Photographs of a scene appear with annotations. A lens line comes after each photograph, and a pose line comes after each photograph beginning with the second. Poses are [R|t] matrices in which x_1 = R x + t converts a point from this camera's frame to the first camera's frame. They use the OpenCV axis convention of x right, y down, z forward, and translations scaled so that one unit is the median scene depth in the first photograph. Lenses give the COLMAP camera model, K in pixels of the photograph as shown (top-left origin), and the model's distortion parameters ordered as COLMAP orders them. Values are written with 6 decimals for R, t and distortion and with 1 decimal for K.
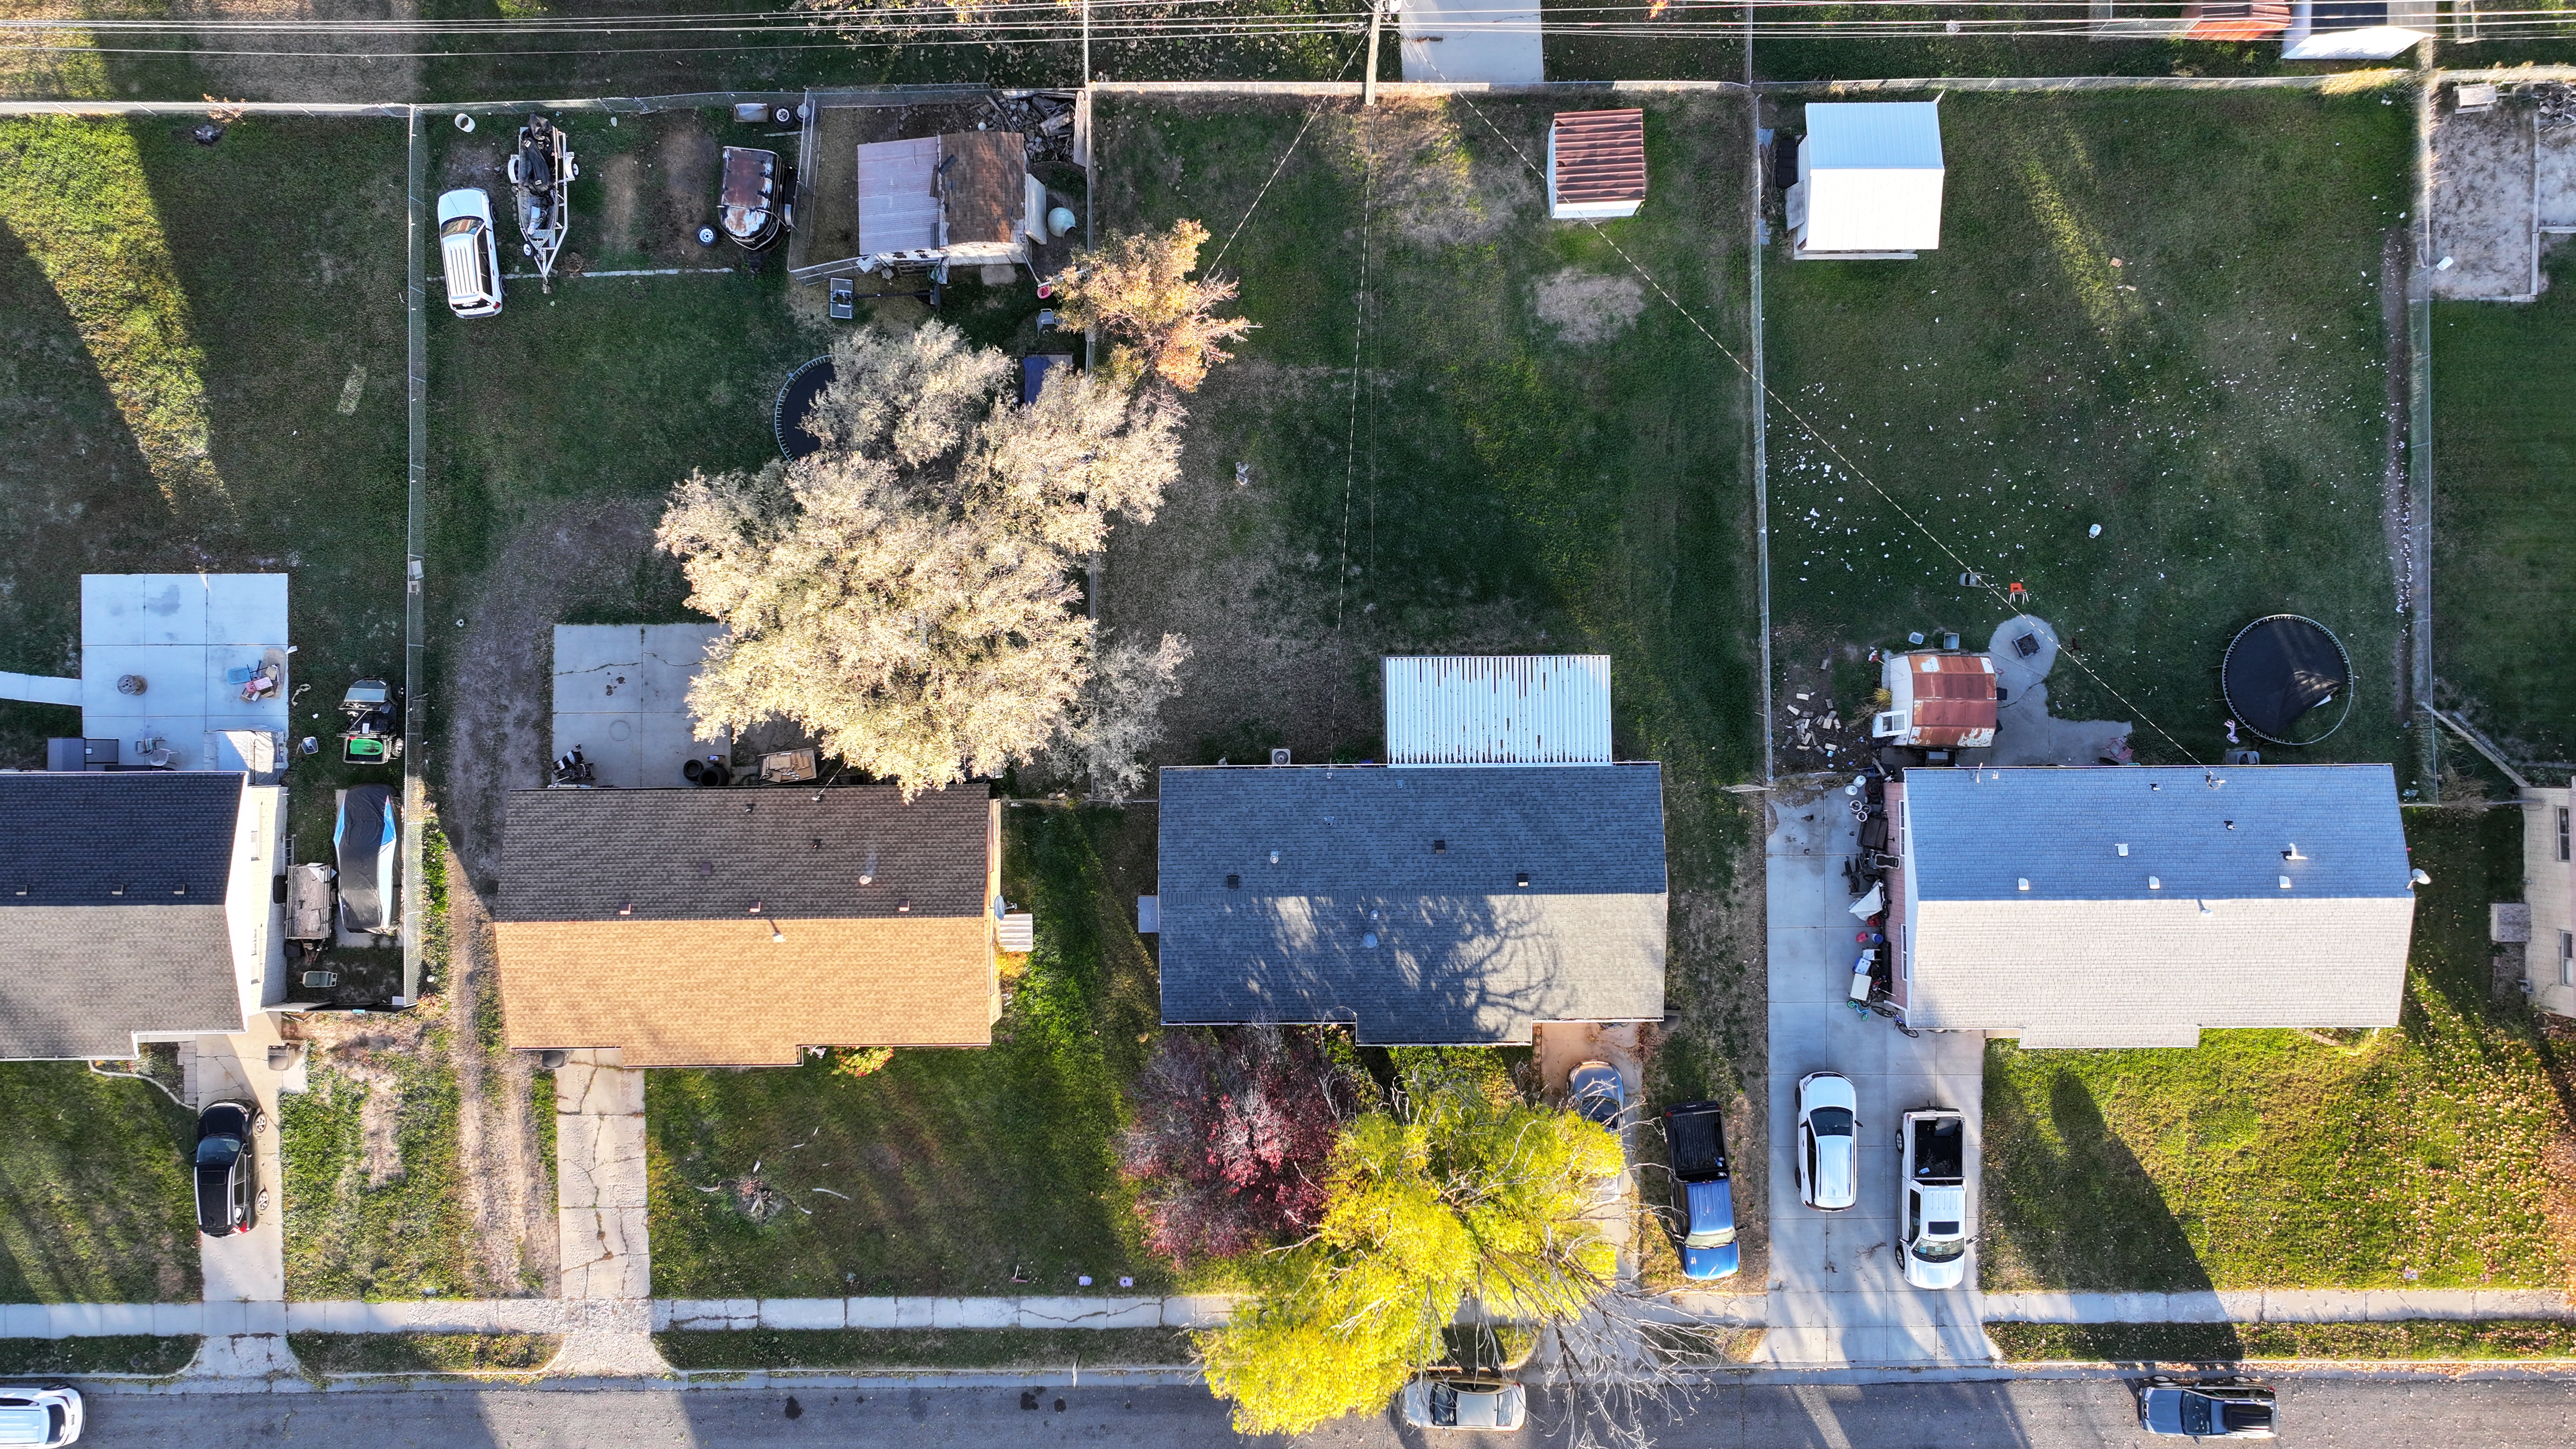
lens RADIAL K [[1809.8, 0, 1295.4], [0, 1809.8, 719.0], [0, 0, 1]] dist [0.002672, 0.006687]
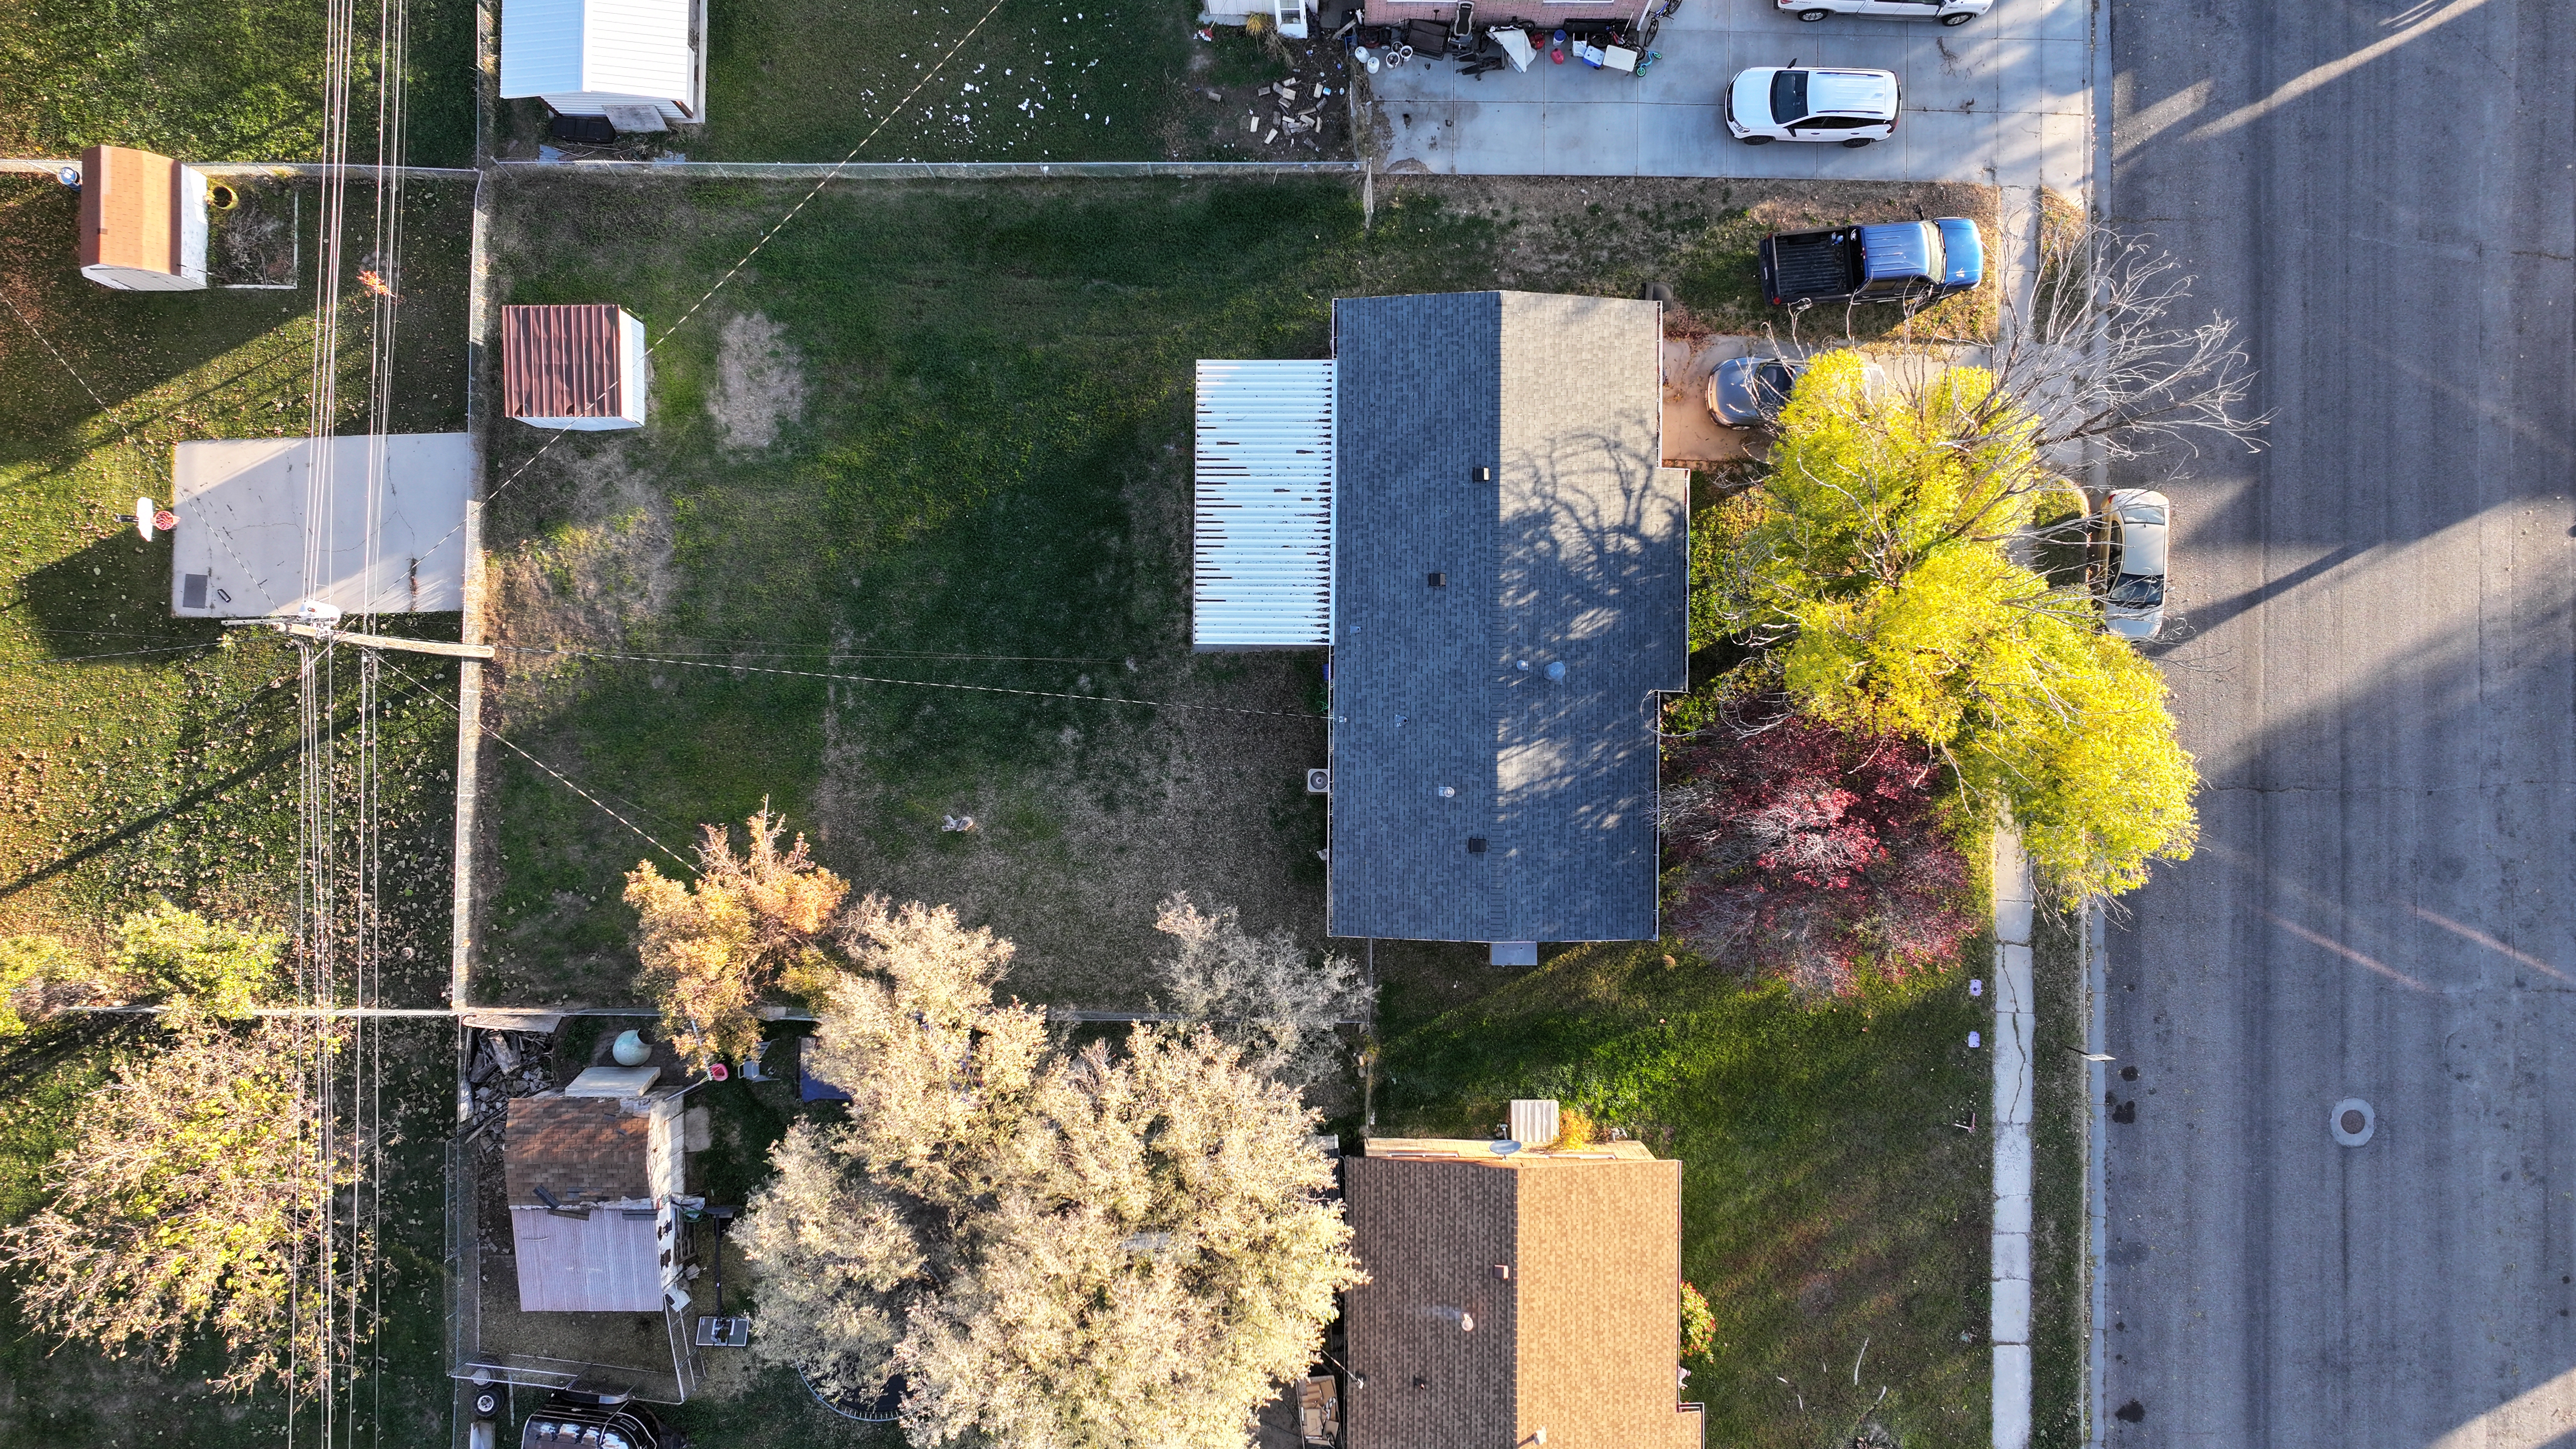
lens RADIAL K [[1809.8, 0, 1292.2], [0, 1809.8, 728.4], [0, 0, 1]] dist [0.002672, 0.006687]
pose [[0.018562, -0.999674, 0.017542, 0.000776], [0.999808, 0.018668, 0.005921, 0.004510], [-0.006247, 0.017429, 0.999829, 0.212606]]
